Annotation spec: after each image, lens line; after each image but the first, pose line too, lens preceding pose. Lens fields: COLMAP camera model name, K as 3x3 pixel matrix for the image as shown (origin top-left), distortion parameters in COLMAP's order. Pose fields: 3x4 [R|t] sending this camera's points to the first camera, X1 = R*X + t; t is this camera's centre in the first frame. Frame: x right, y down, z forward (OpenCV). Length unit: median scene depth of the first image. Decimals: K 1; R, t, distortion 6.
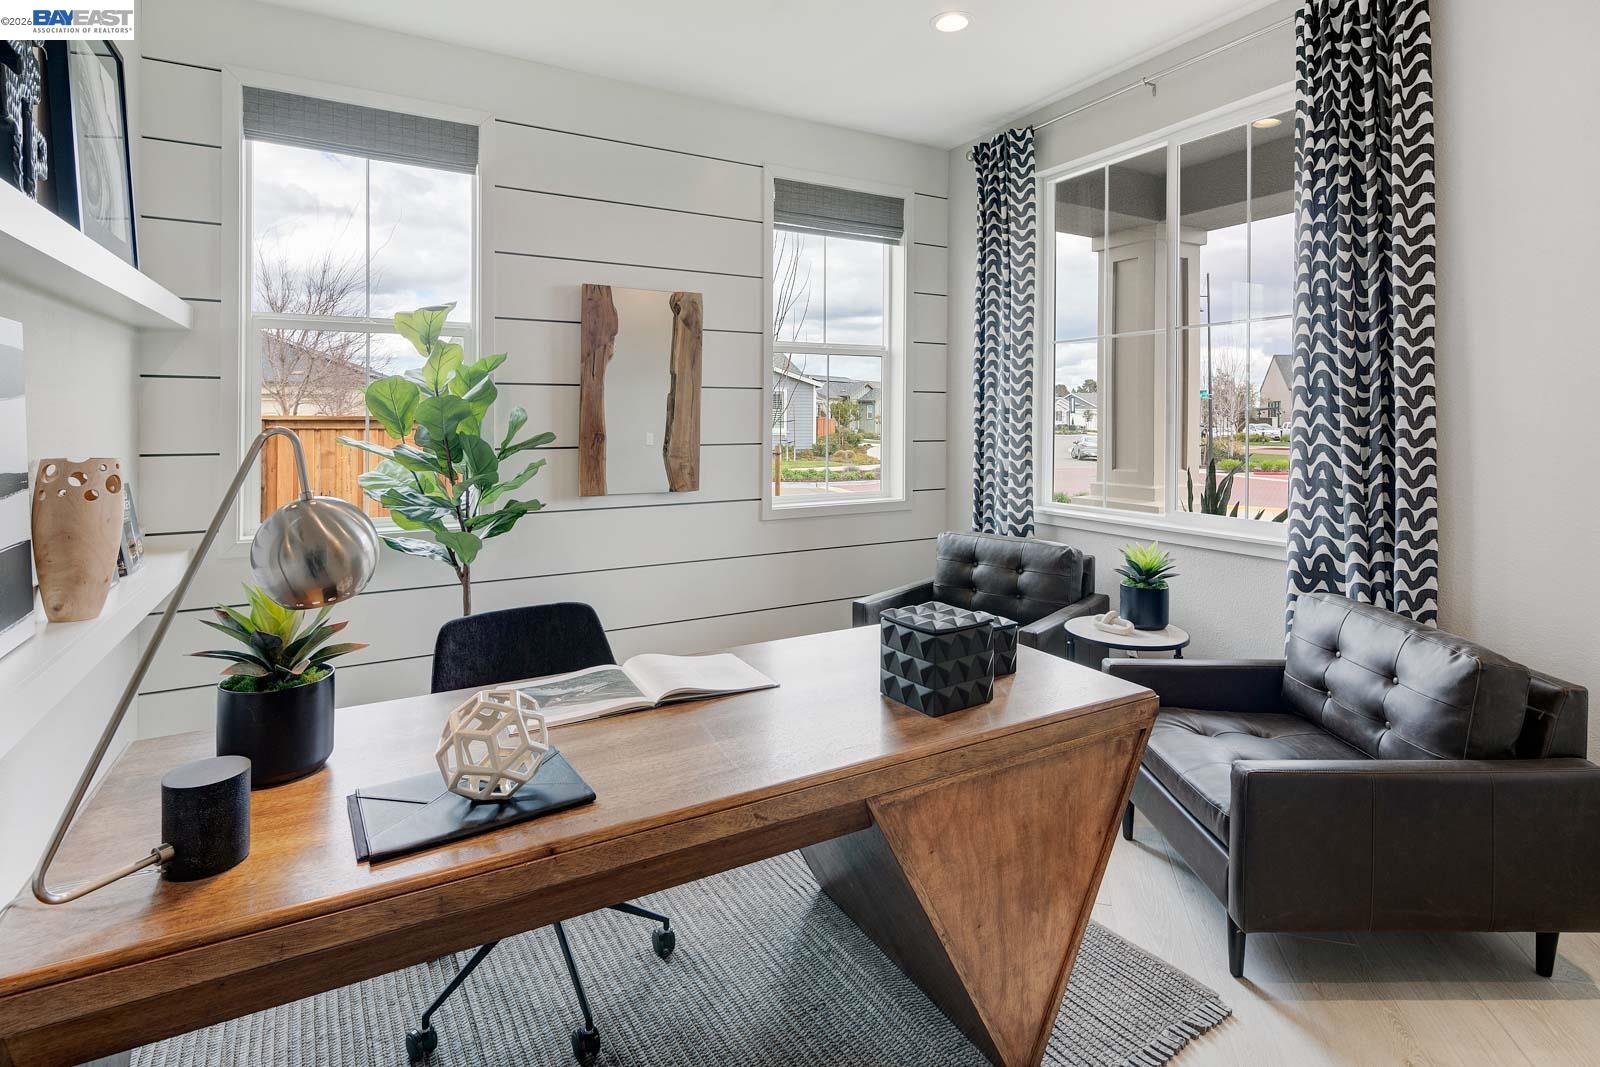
lens RADIAL K [[784.5, 0, 800.2], [0, 784.5, 444.6], [0, 0, 1]] dist [0.000923, -0.001578]
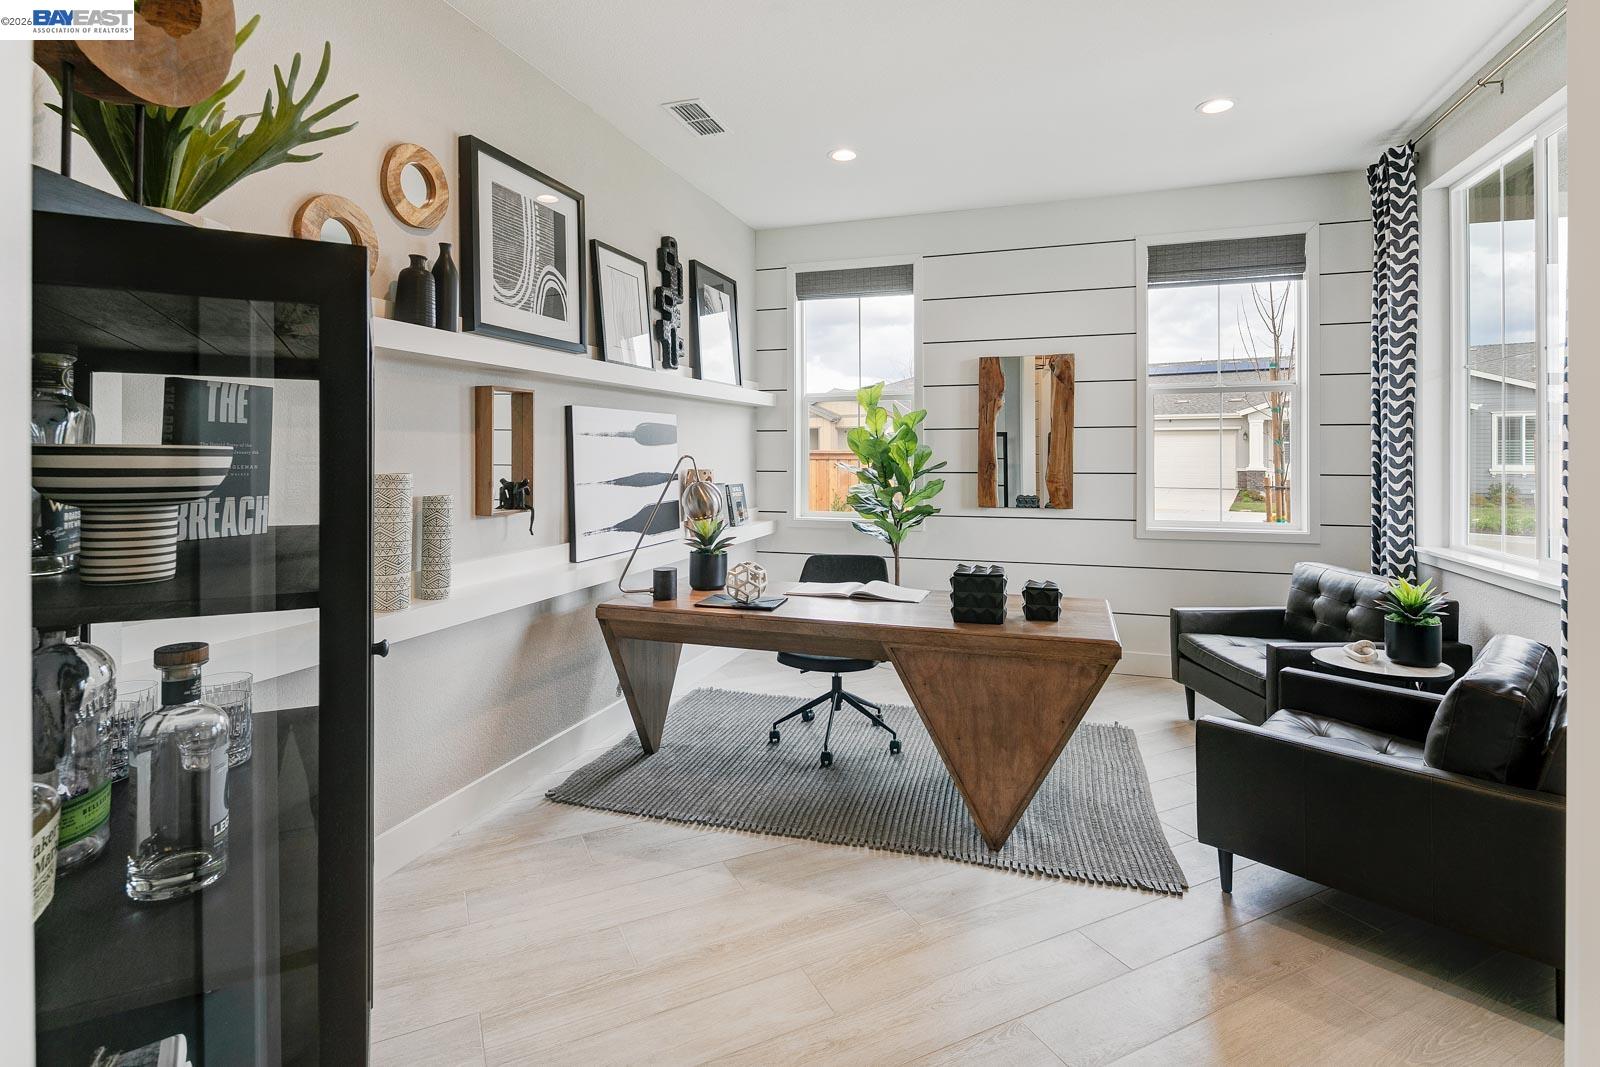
lens RADIAL K [[779.8, 0, 797.8], [0, 779.8, 517.6], [0, 0, 1]] dist [0.001305, -0.002165]
pose [[0.669992, 0.061248, -0.739838, 0.547718], [-0.024395, 0.997869, 0.060518, 0.007289], [0.741968, -0.022498, 0.670058, -0.192616]]
